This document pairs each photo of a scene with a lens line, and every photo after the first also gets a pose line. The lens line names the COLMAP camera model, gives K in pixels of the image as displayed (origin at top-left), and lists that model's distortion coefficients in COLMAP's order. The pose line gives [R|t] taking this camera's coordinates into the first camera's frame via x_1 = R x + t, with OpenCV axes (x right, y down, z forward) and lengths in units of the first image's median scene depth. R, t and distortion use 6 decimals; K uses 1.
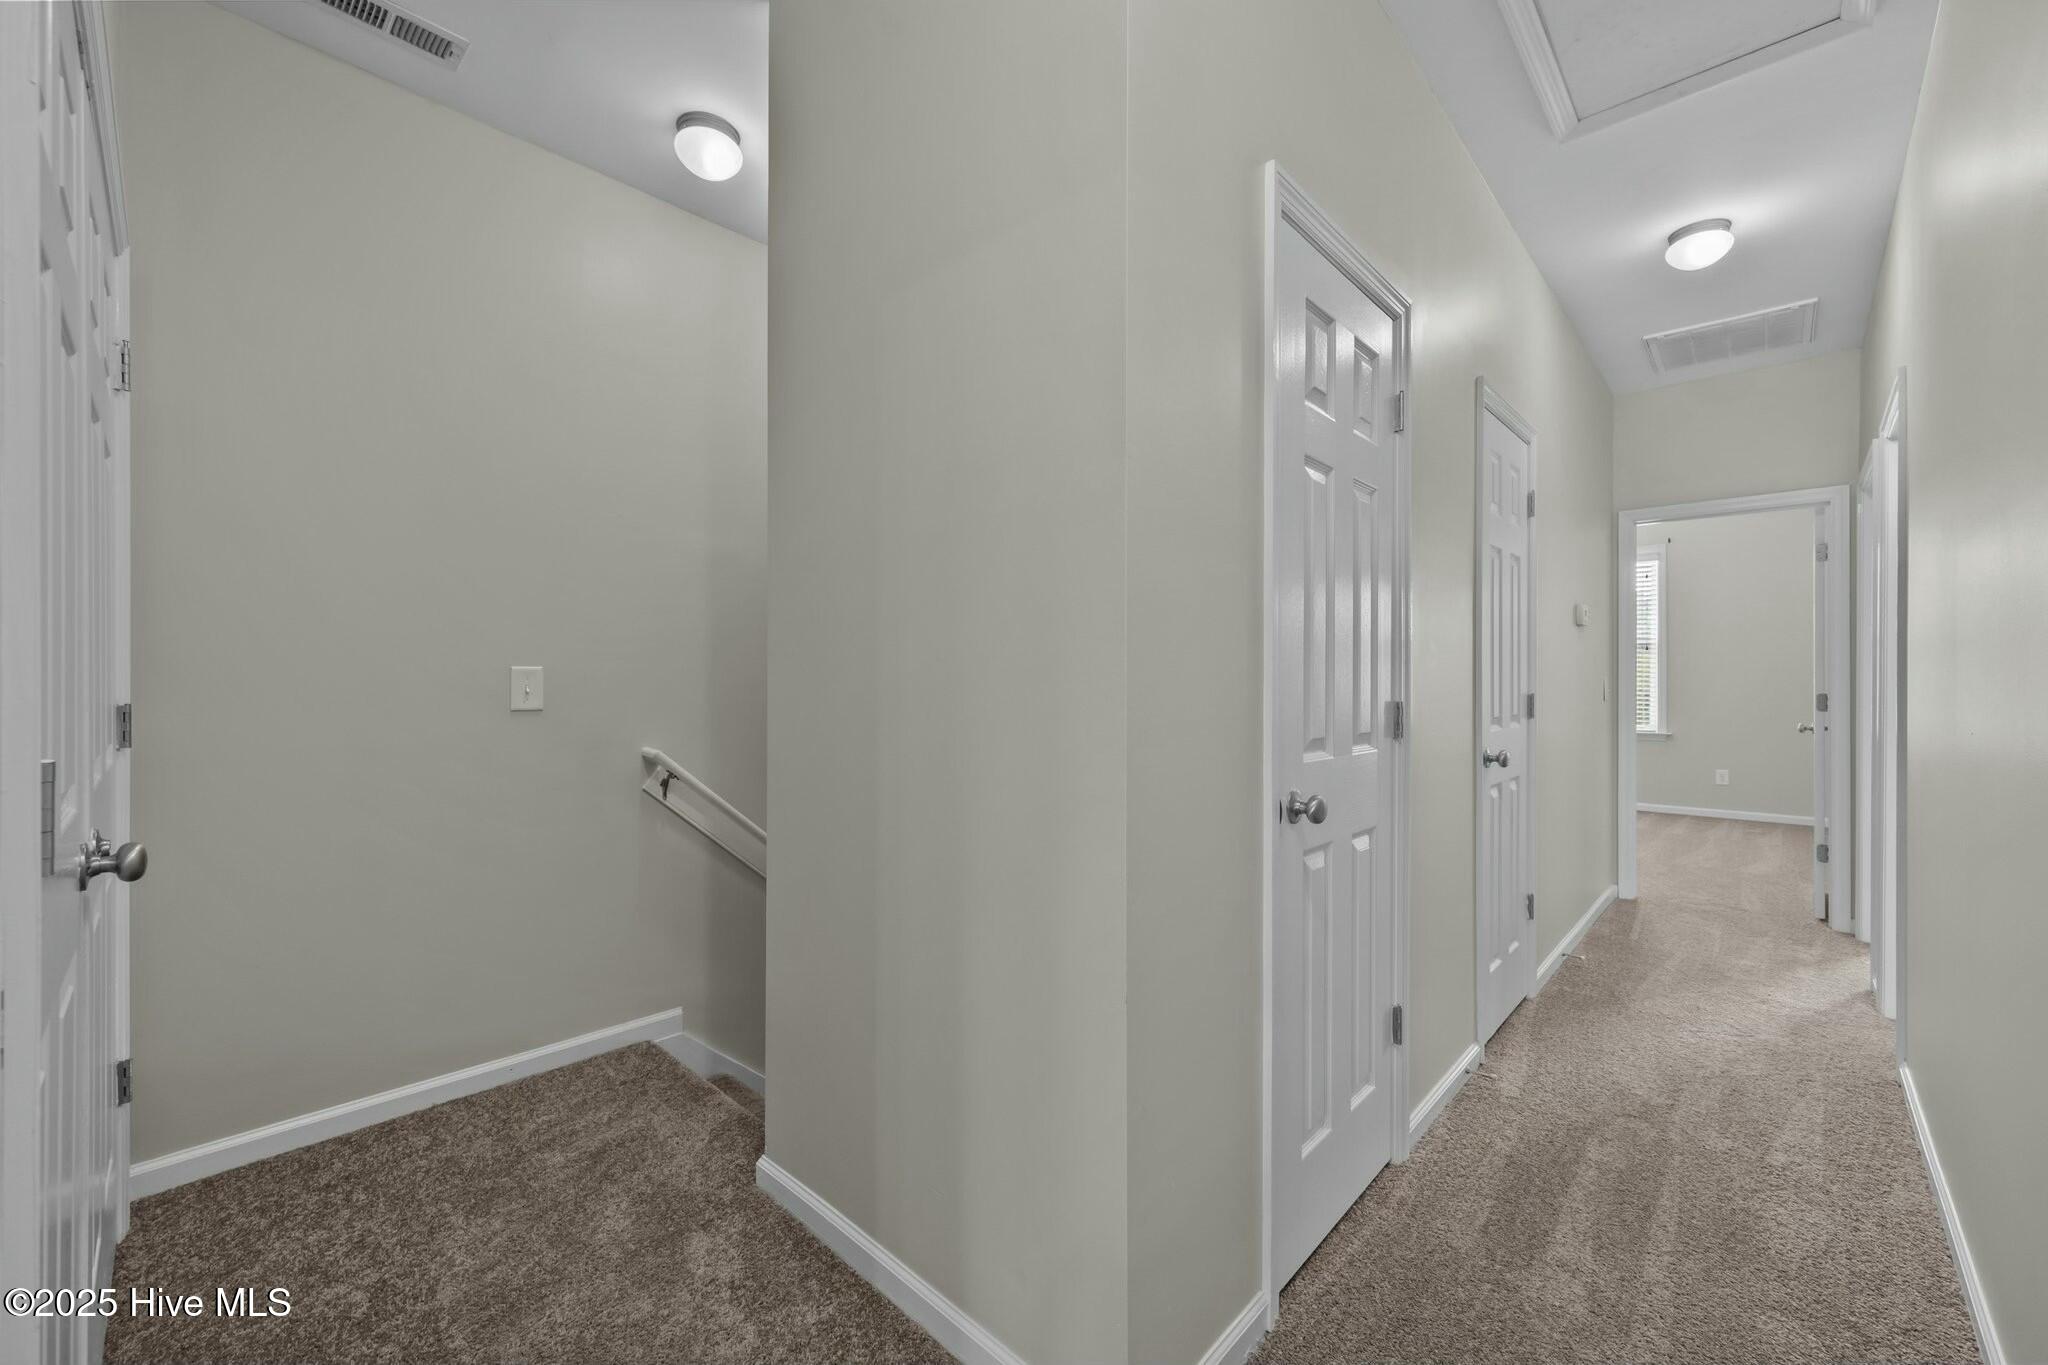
lens RADIAL K [[805.4, 0, 1032.4], [0, 805.4, 684.3], [0, 0, 1]] dist [-0.000868, -0.000371]
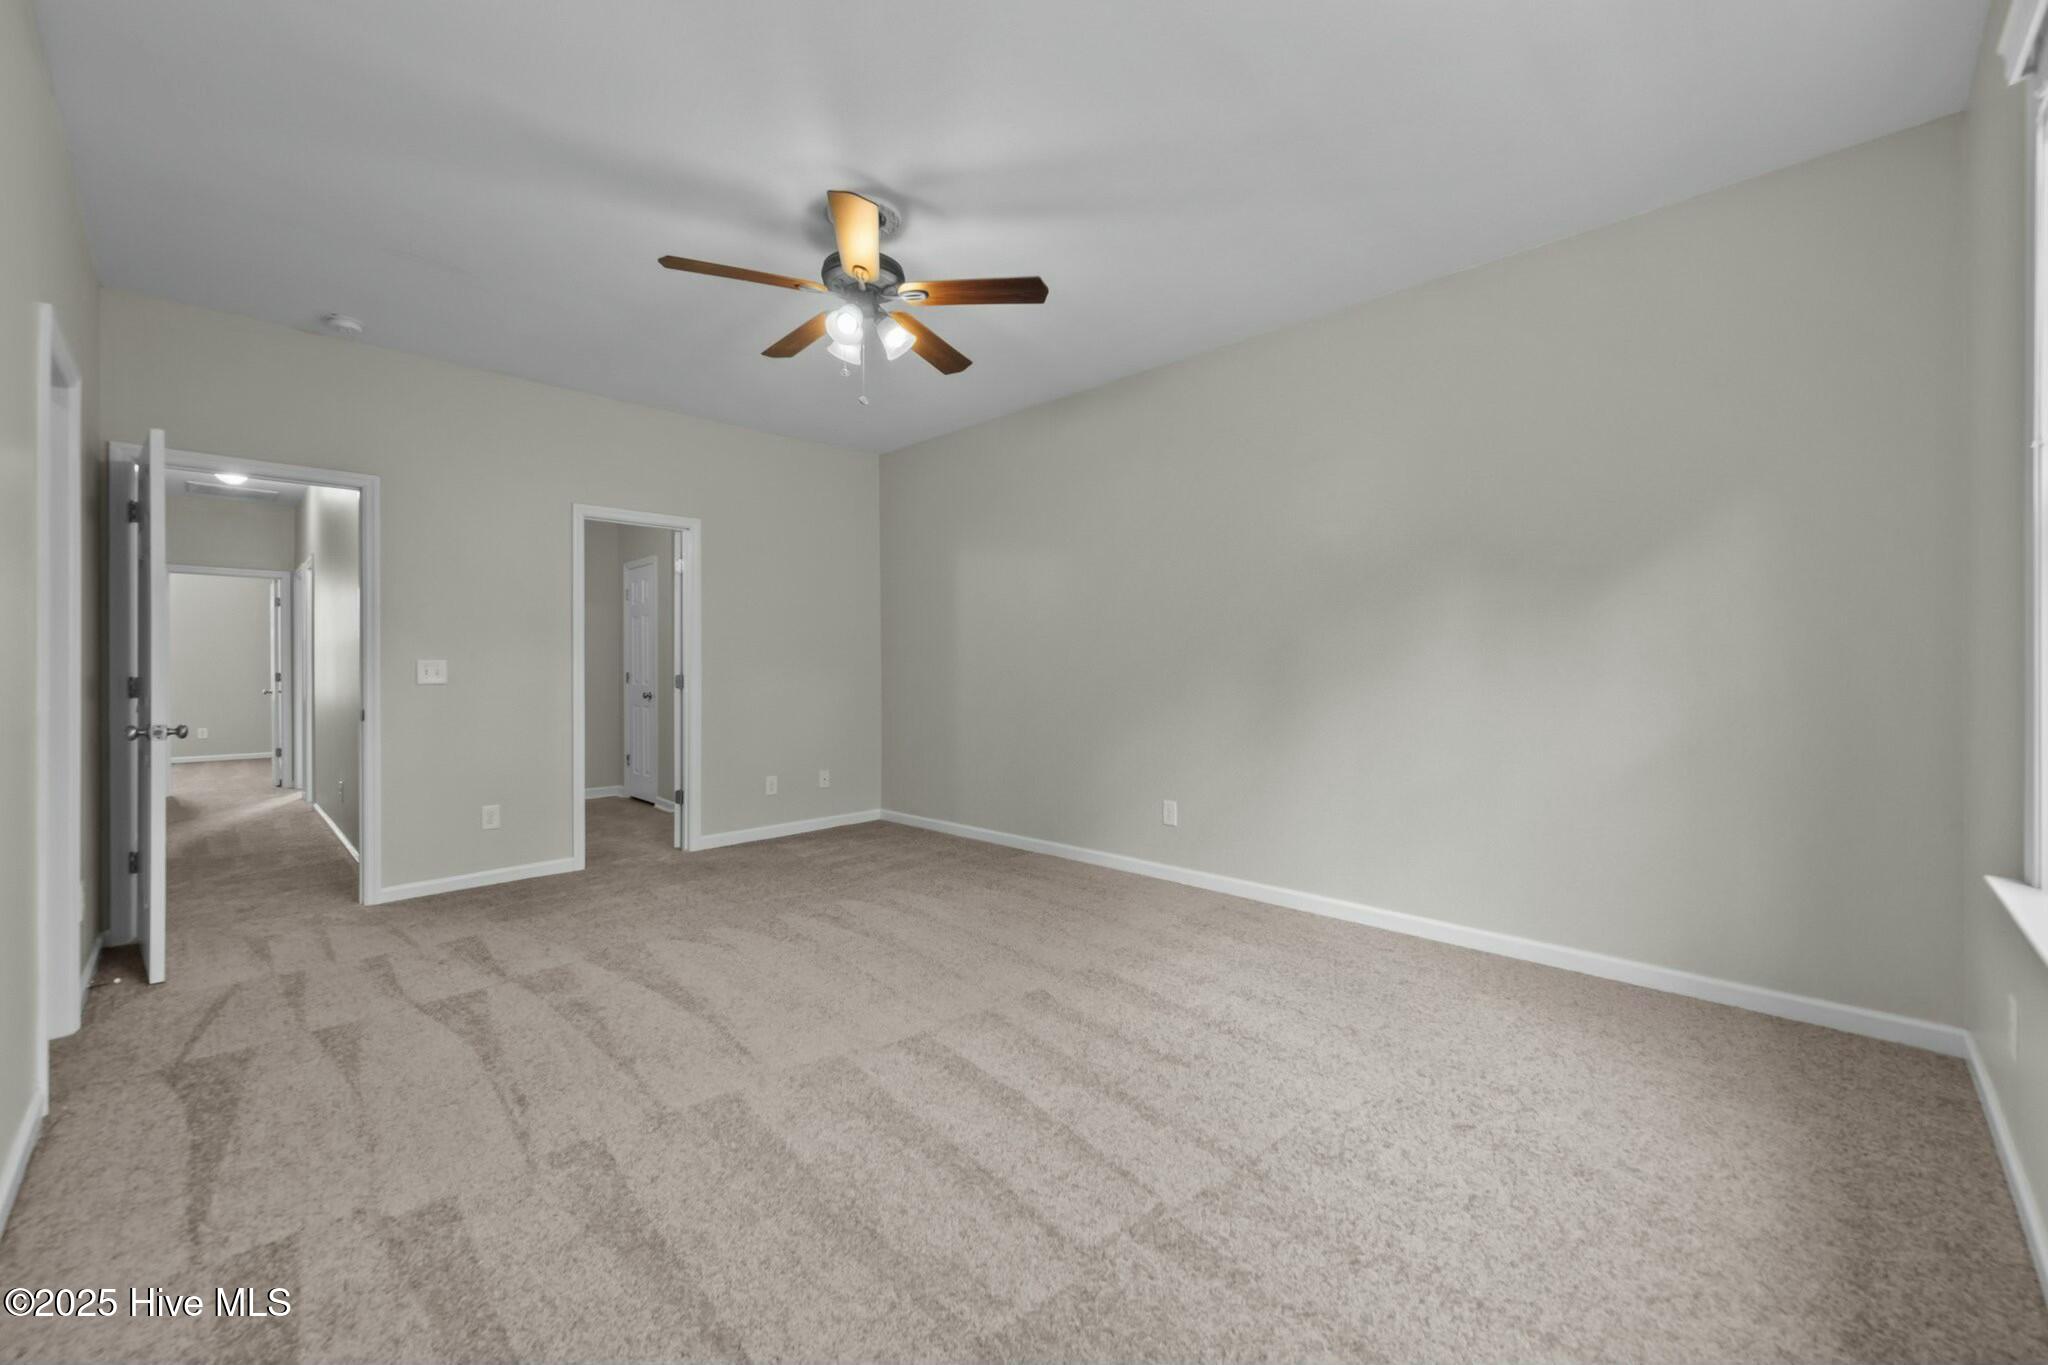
lens RADIAL K [[805.4, 0, 1032.4], [0, 805.4, 684.3], [0, 0, 1]] dist [-0.000868, -0.000371]
pose [[0.021913, -0.011048, 0.999699, -1.002778], [-0.003897, 0.999930, 0.011136, 0.011919], [-0.999752, -0.004140, 0.021869, -0.942893]]
